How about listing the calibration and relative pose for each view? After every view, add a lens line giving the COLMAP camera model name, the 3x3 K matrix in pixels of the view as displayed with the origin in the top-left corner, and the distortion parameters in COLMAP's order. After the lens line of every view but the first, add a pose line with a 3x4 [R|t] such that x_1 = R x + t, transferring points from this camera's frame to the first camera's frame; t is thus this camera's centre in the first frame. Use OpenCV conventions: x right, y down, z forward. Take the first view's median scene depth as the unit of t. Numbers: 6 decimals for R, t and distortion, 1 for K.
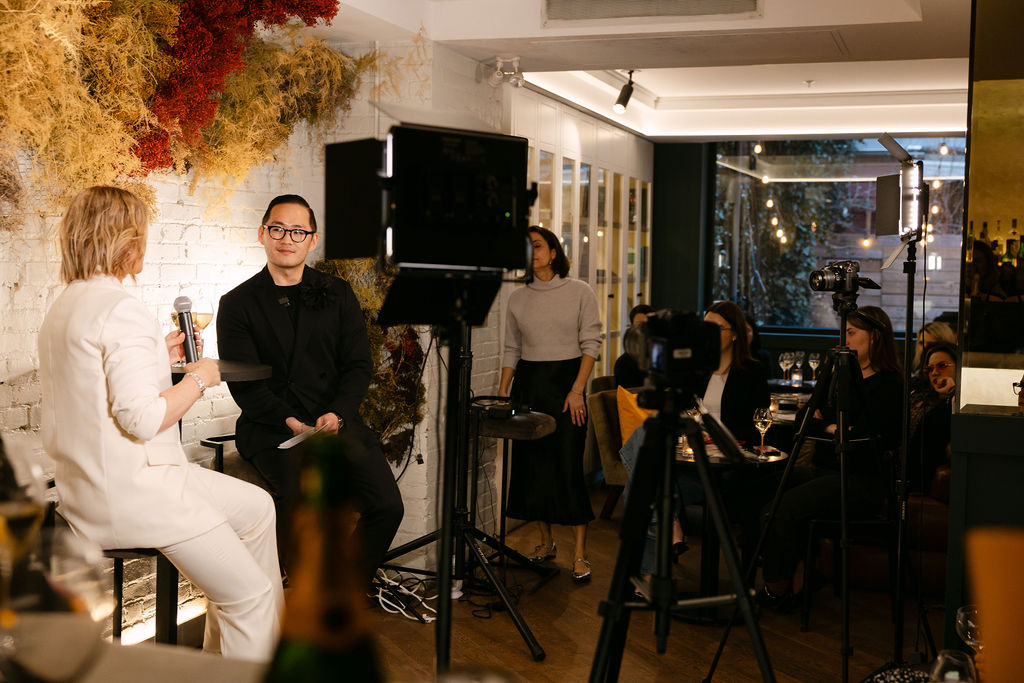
lens RADIAL K [[1347.2, 0, 512.0], [0, 1347.2, 341.5], [0, 0, 1]] dist [-0.013347, -0.028374]
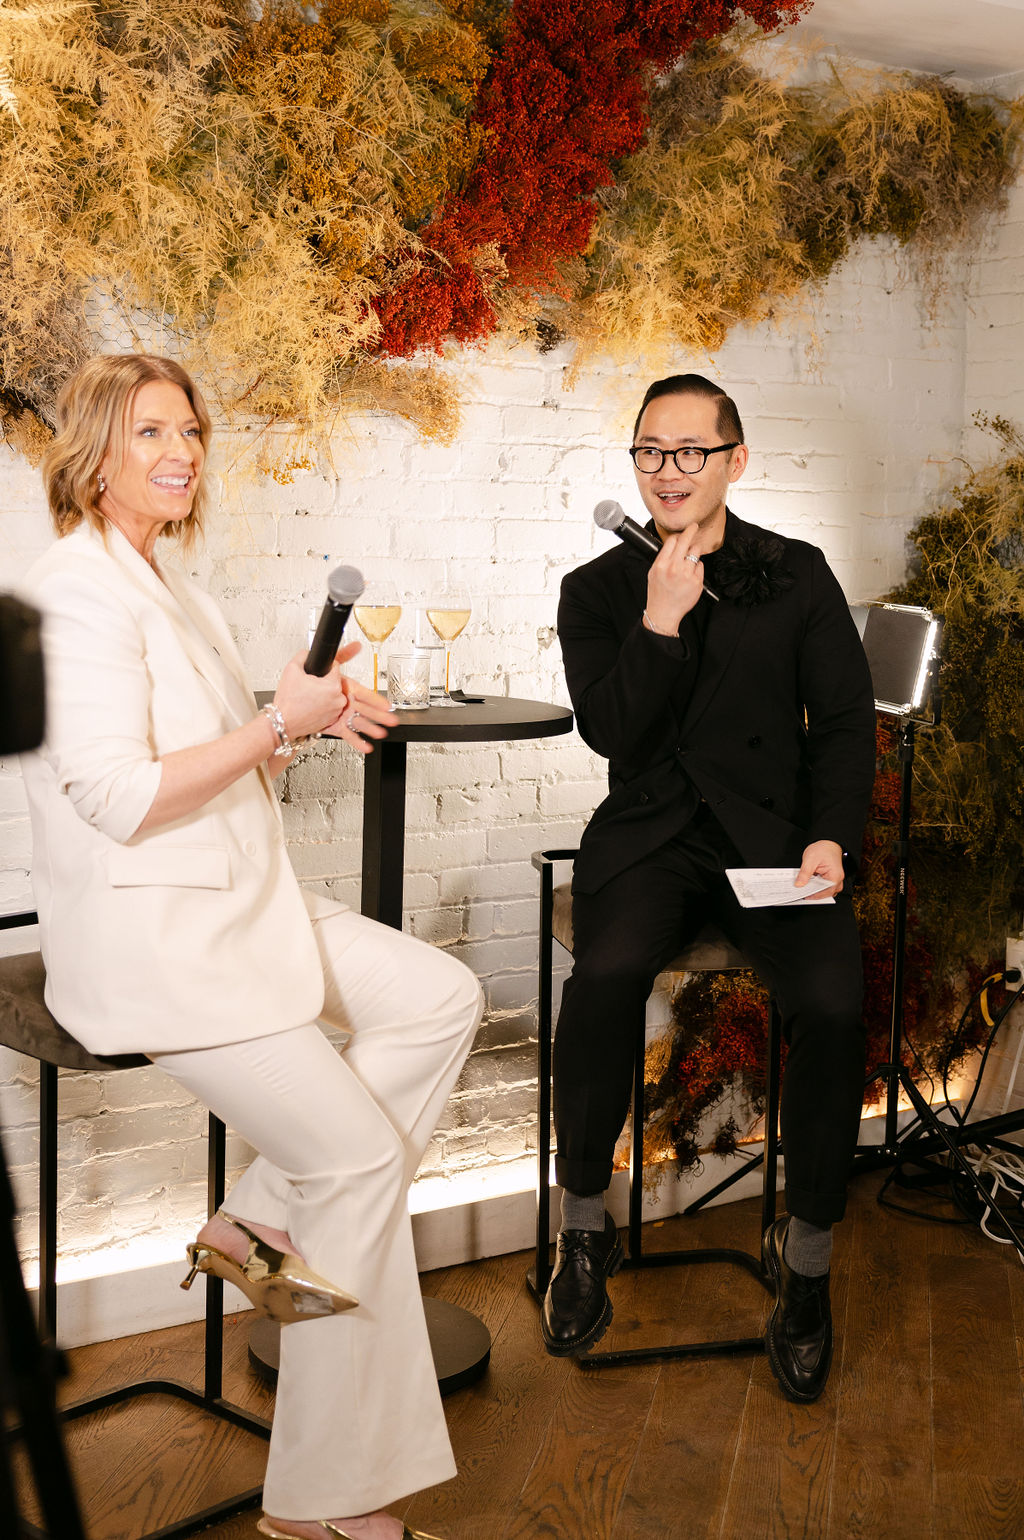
lens RADIAL K [[2026.1, 0, 508.8], [0, 2026.1, 705.0], [0, 0, 1]] dist [-0.013347, -0.028374]
pose [[0.764503, 0.036298, -0.643598, 0.267955], [-0.033990, 0.999294, 0.015984, 0.003441], [0.643724, 0.009656, 0.765197, 0.386681]]
